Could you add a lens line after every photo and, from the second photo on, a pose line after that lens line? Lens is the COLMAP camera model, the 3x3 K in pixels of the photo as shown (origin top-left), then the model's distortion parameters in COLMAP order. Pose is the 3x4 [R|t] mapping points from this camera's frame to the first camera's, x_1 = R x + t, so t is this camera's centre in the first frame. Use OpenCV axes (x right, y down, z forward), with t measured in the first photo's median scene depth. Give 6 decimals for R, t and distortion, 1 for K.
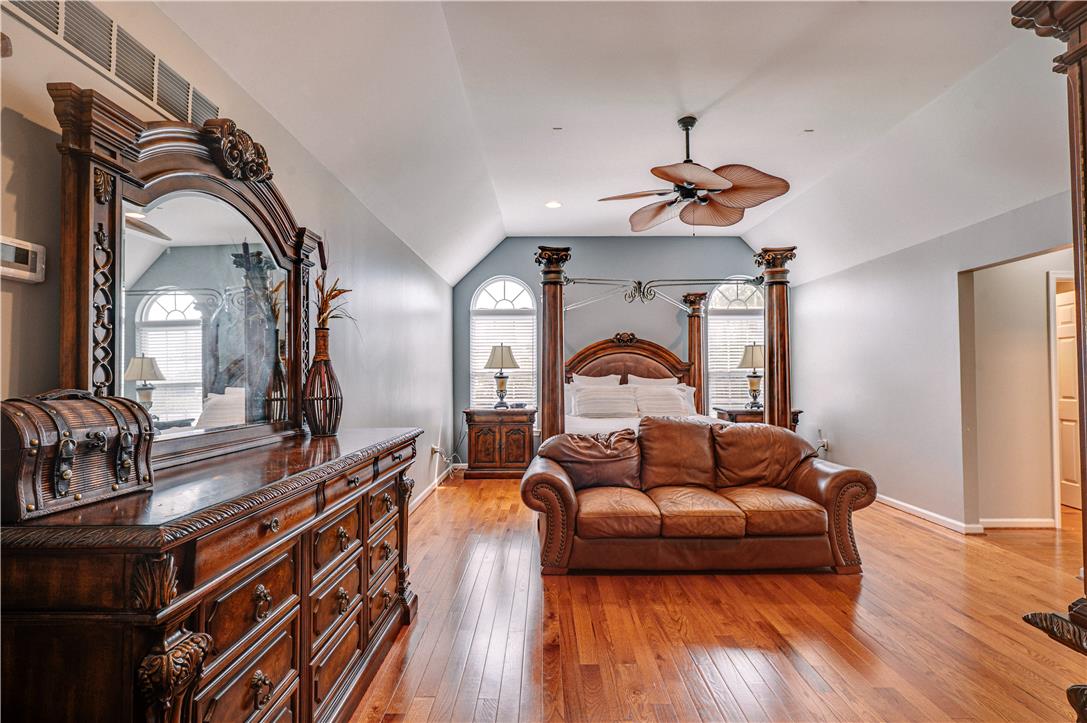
lens RADIAL K [[499.4, 0, 546.4], [0, 499.4, 364.3], [0, 0, 1]] dist [0.000487, 0.000422]
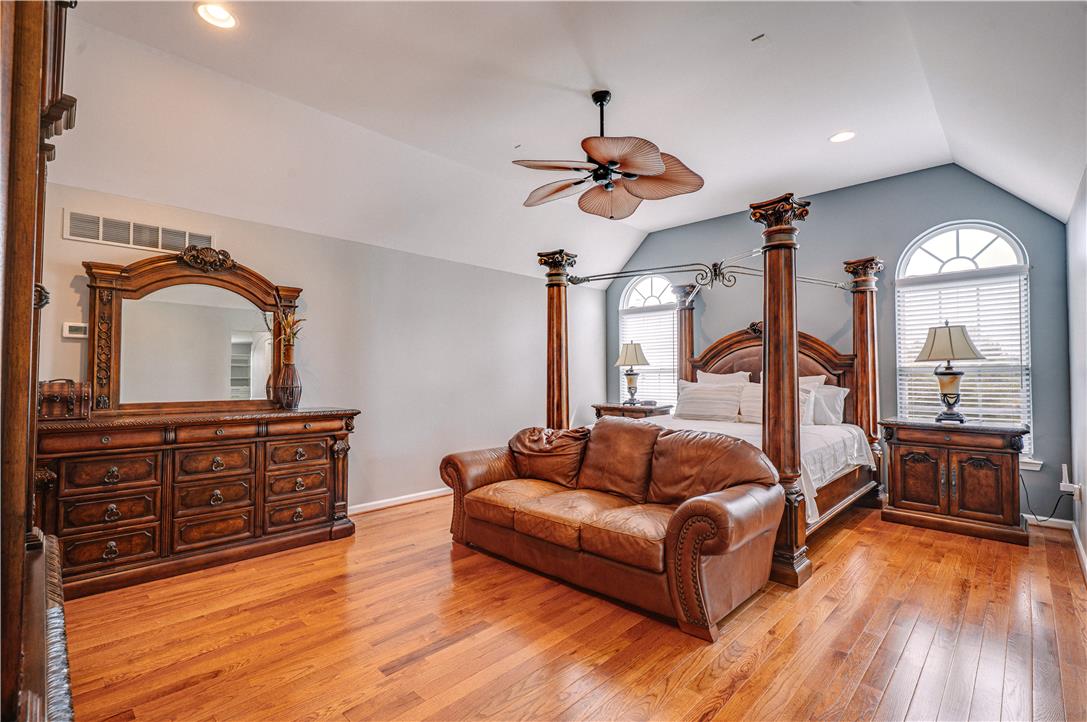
lens RADIAL K [[492.5, 0, 546.0], [0, 492.5, 364.4], [0, 0, 1]] dist [-0.000982, 0.000271]
pose [[0.716168, -0.012717, -0.697812, 0.825065], [0.017052, 0.999854, -0.000720, 0.005791], [0.697719, -0.011383, 0.716281, 0.270114]]
